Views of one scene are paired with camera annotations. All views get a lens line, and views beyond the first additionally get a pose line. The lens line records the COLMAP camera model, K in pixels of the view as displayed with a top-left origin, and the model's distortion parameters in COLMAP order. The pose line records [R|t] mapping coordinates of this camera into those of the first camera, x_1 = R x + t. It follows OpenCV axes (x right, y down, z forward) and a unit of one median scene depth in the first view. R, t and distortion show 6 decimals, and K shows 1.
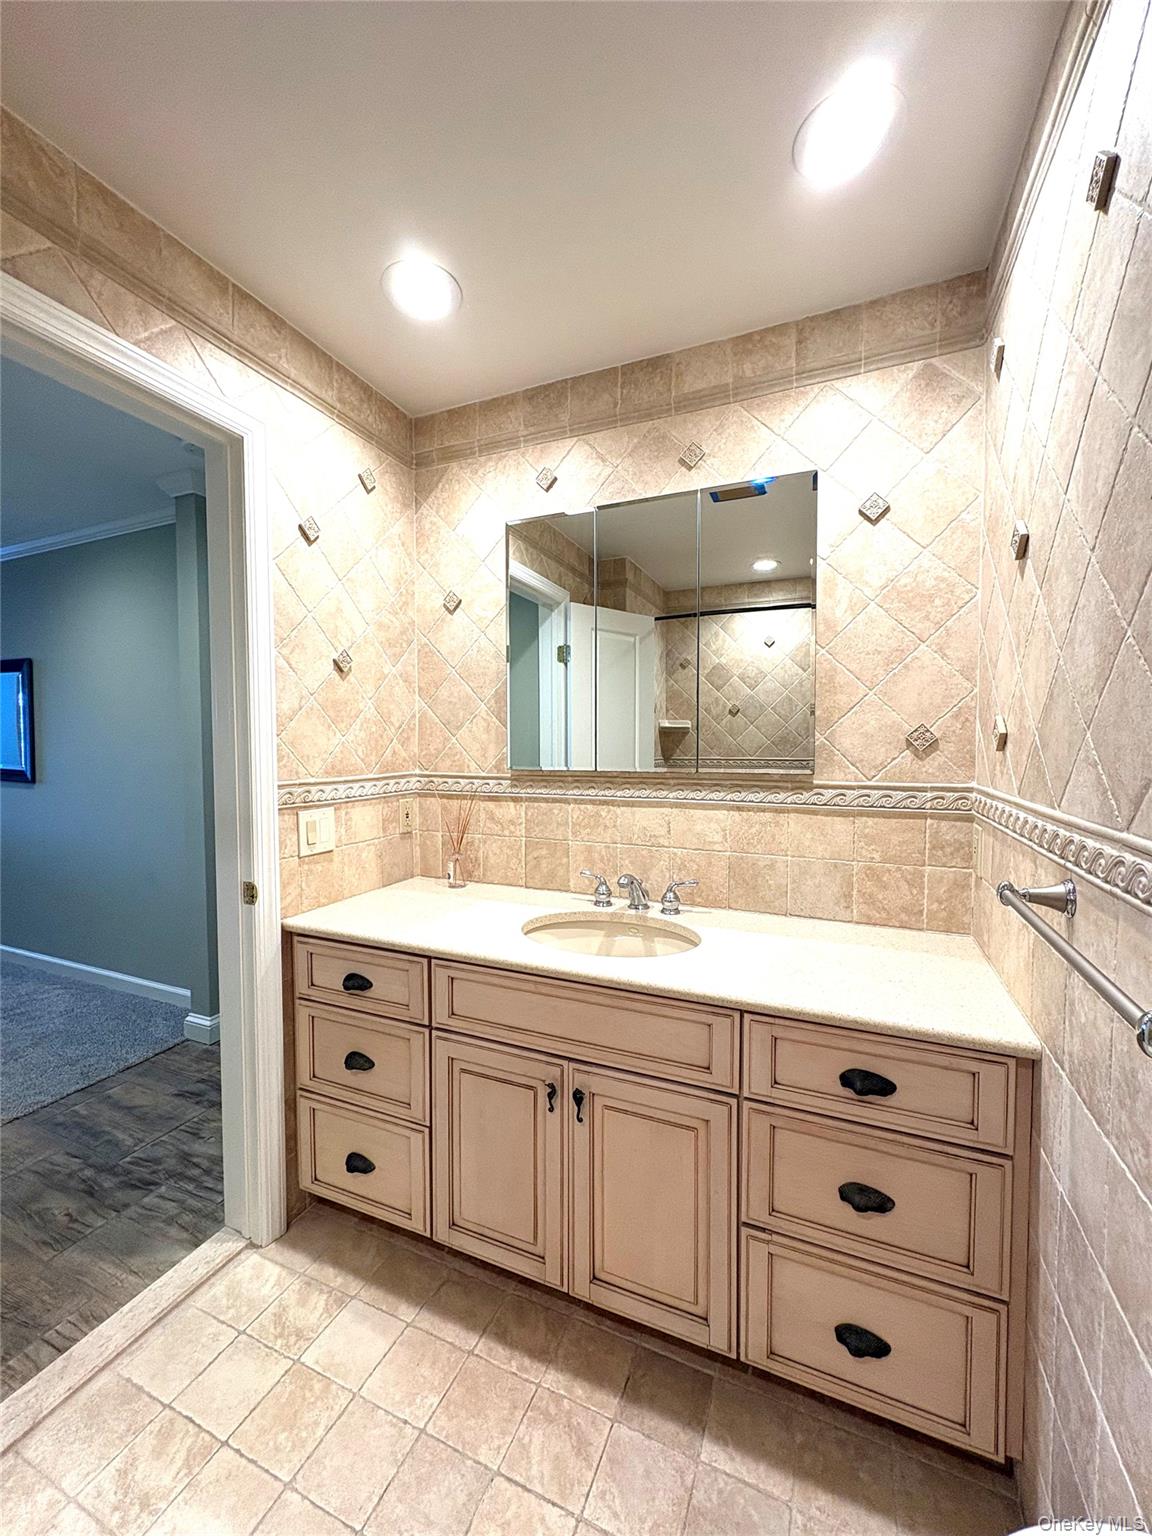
lens RADIAL K [[612.3, 0, 578.0], [0, 612.3, 766.9], [0, 0, 1]] dist [-0.000251, 0.000000]
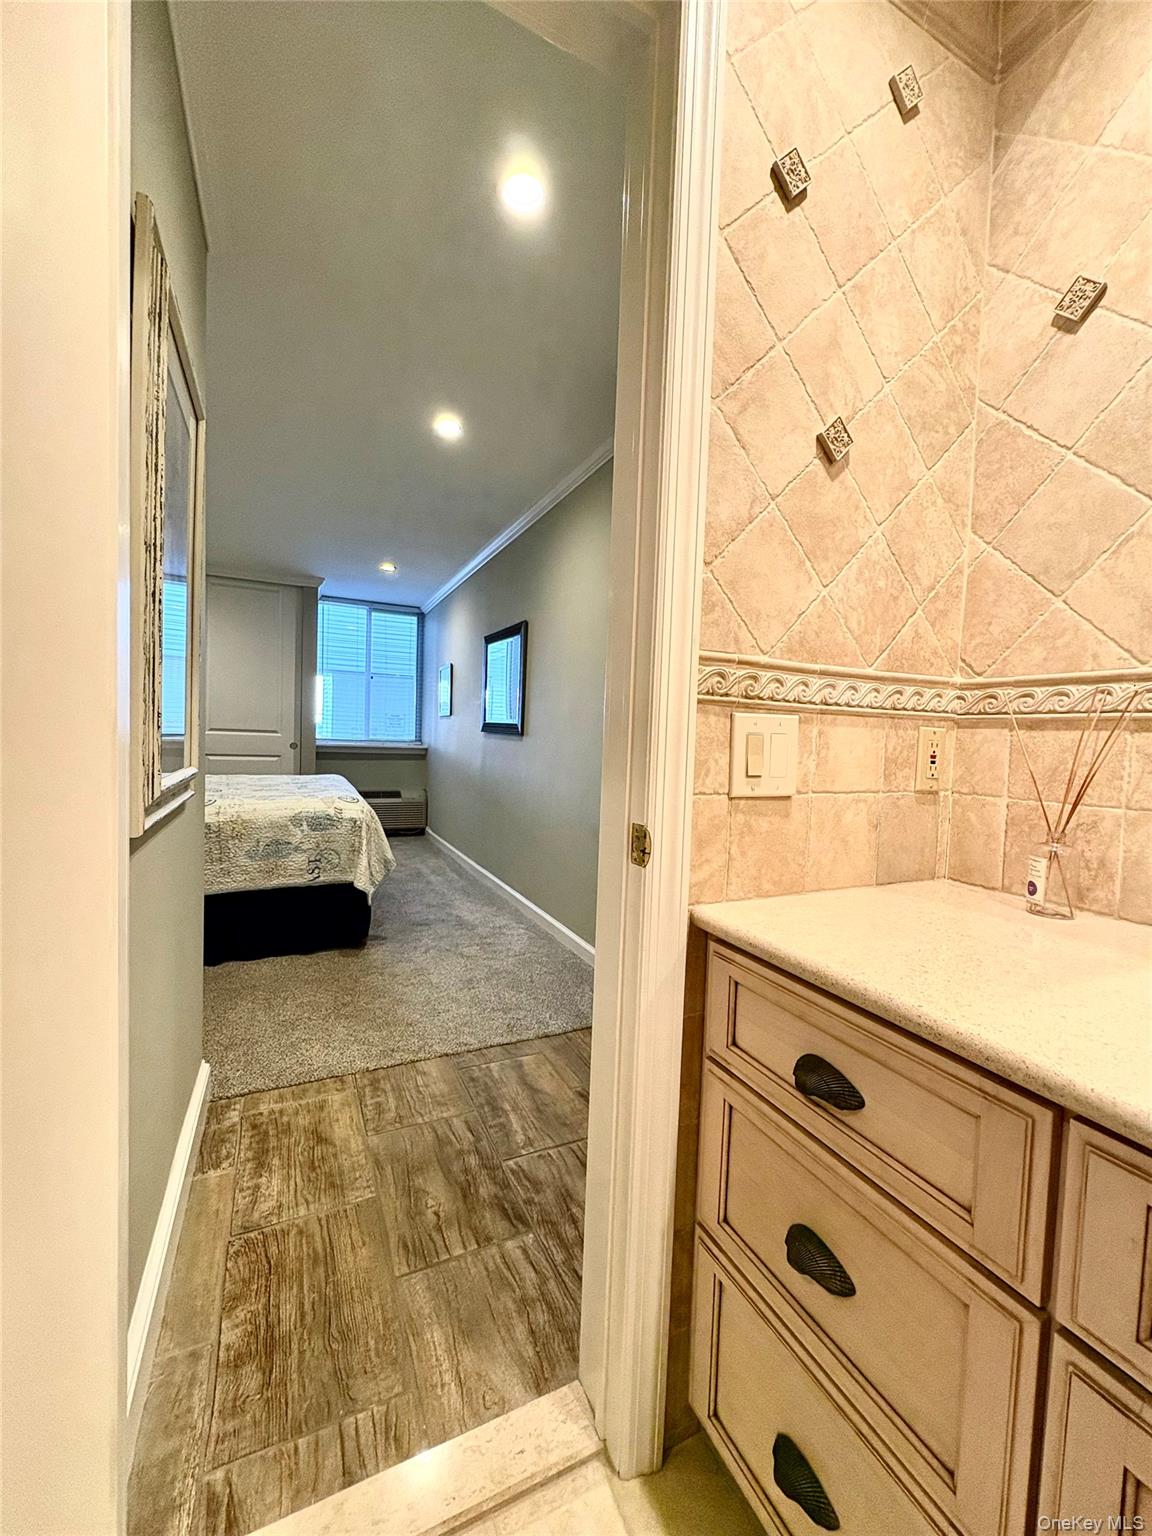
lens RADIAL K [[612.3, 0, 575.6], [0, 612.3, 766.2], [0, 0, 1]] dist [-0.000251, 0.000000]
pose [[0.752440, 0.058546, -0.656054, -0.200068], [-0.063827, 0.997835, 0.015843, 0.117235], [0.655561, 0.029953, 0.754548, 0.490194]]
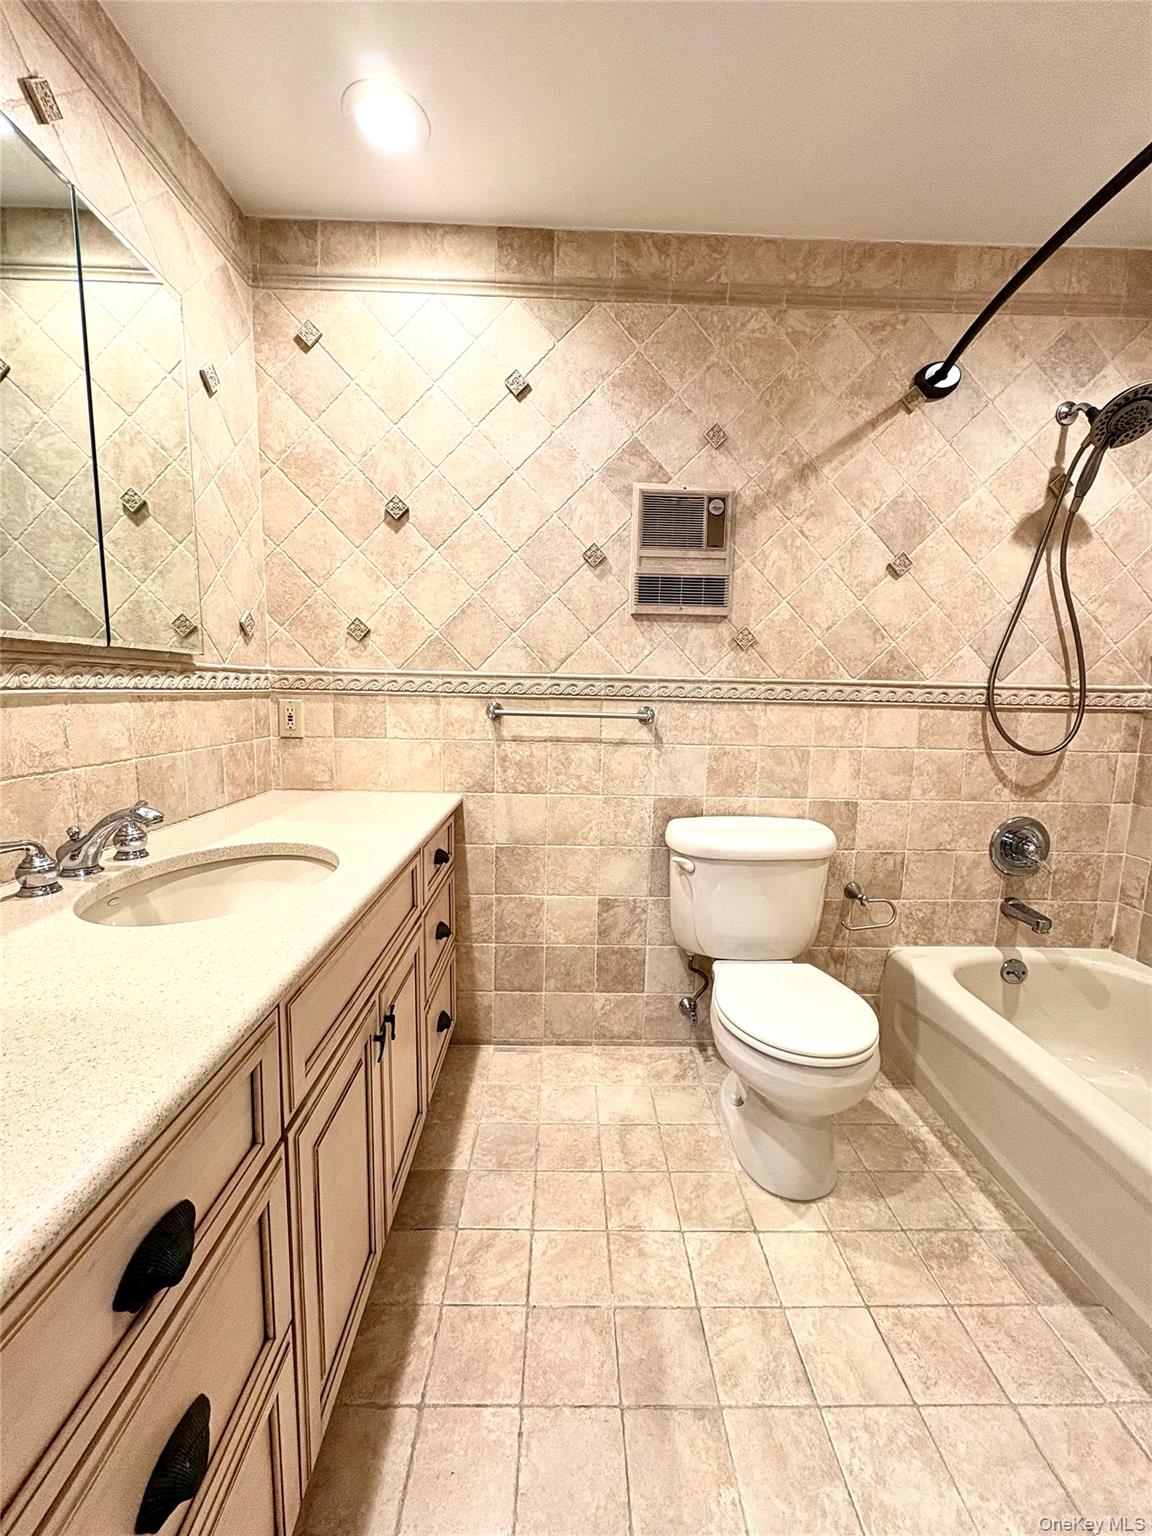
lens RADIAL K [[612.3, 0, 574.7], [0, 612.3, 765.3], [0, 0, 1]] dist [-0.000251, 0.000000]
pose [[-0.418260, -0.121873, 0.900114, -0.633730], [0.015912, 0.989823, 0.141413, 0.050568], [-0.908188, 0.073470, -0.412064, 0.815118]]
